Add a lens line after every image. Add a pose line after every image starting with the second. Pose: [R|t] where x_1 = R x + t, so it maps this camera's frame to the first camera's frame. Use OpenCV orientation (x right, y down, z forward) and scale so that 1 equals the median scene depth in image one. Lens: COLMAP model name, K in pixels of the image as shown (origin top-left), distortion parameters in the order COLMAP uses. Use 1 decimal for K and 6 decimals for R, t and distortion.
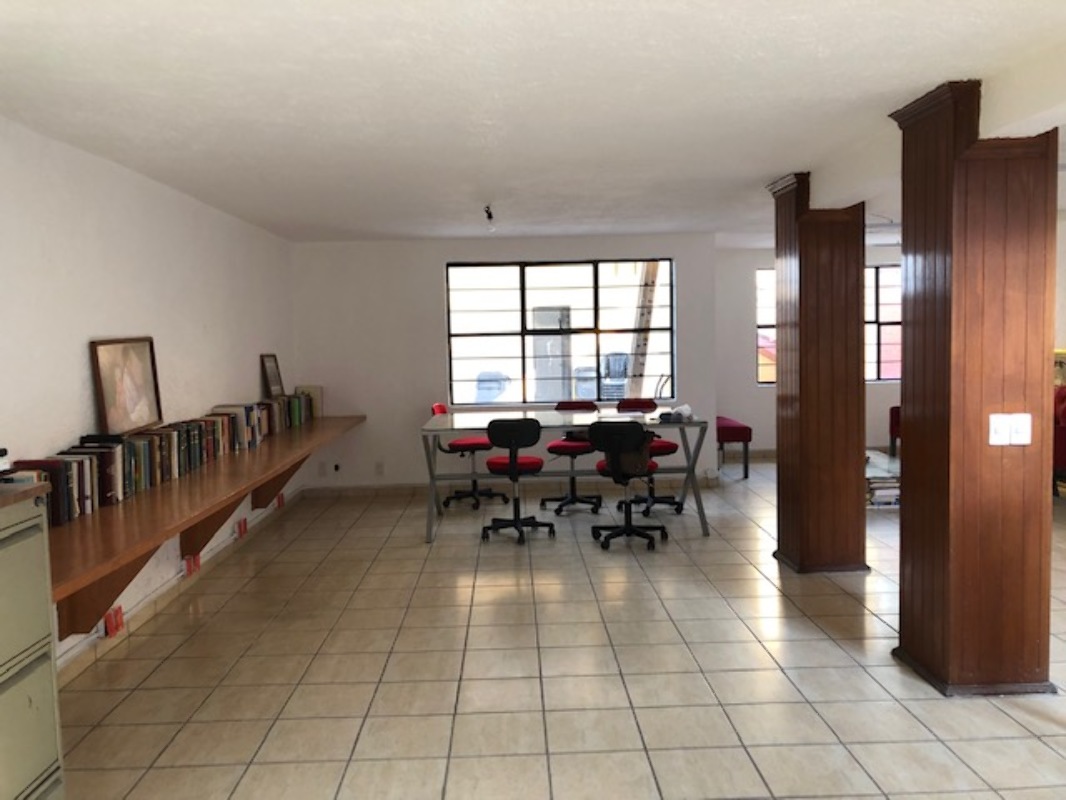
lens RADIAL K [[887.9, 0, 533.0], [0, 887.9, 387.8], [0, 0, 1]] dist [0.072609, -0.086810]
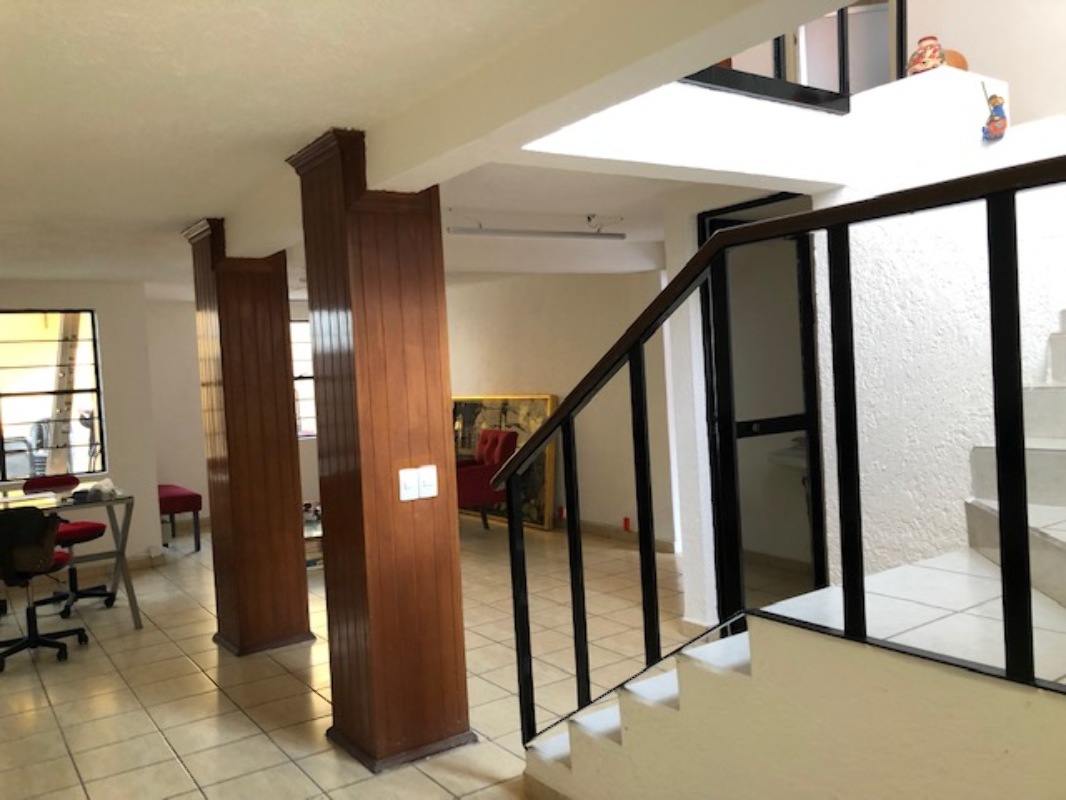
lens RADIAL K [[887.9, 0, 533.0], [0, 887.9, 387.8], [0, 0, 1]] dist [0.072609, -0.086810]
pose [[0.840642, -0.035805, 0.540406, 0.070458], [0.068775, 0.996792, -0.040942, -0.006373], [-0.537206, 0.071583, 0.840408, 0.063130]]
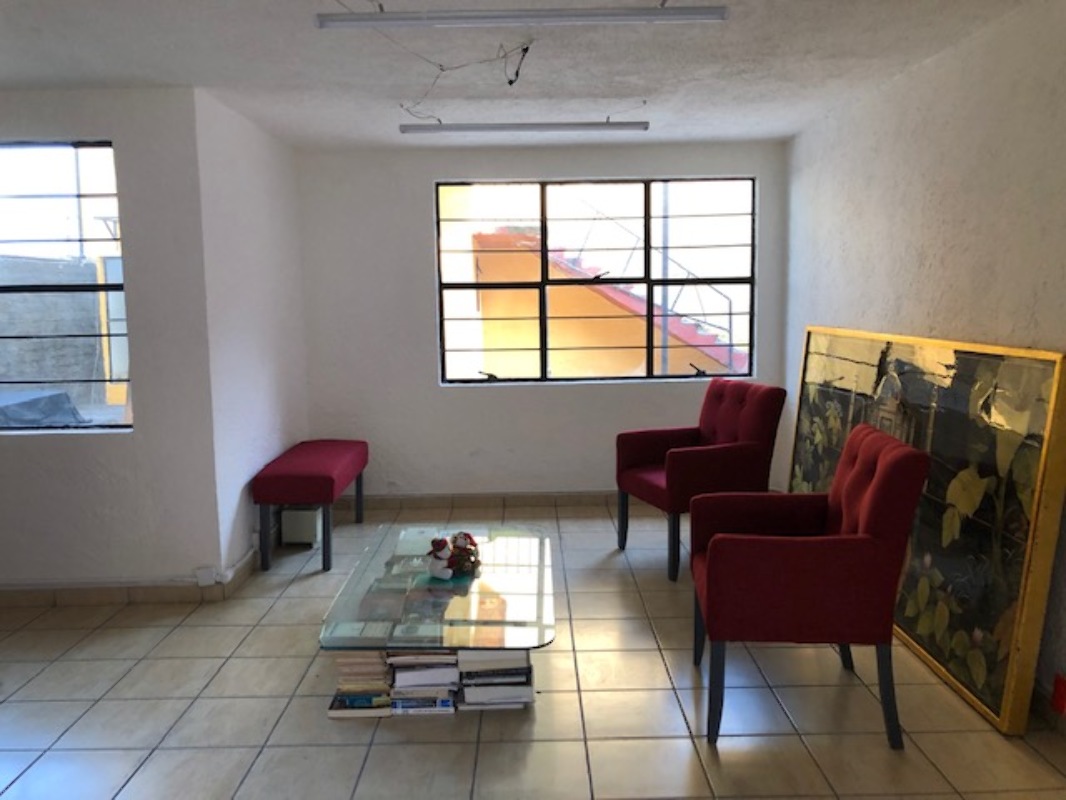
lens RADIAL K [[881.7, 0, 531.6], [0, 881.7, 416.3], [0, 0, 1]] dist [0.005116, -0.000408]
pose [[0.999588, 0.013036, -0.025584, 0.705237], [-0.010825, 0.996342, 0.084766, -0.066499], [0.026595, -0.084454, 0.996072, 0.924908]]
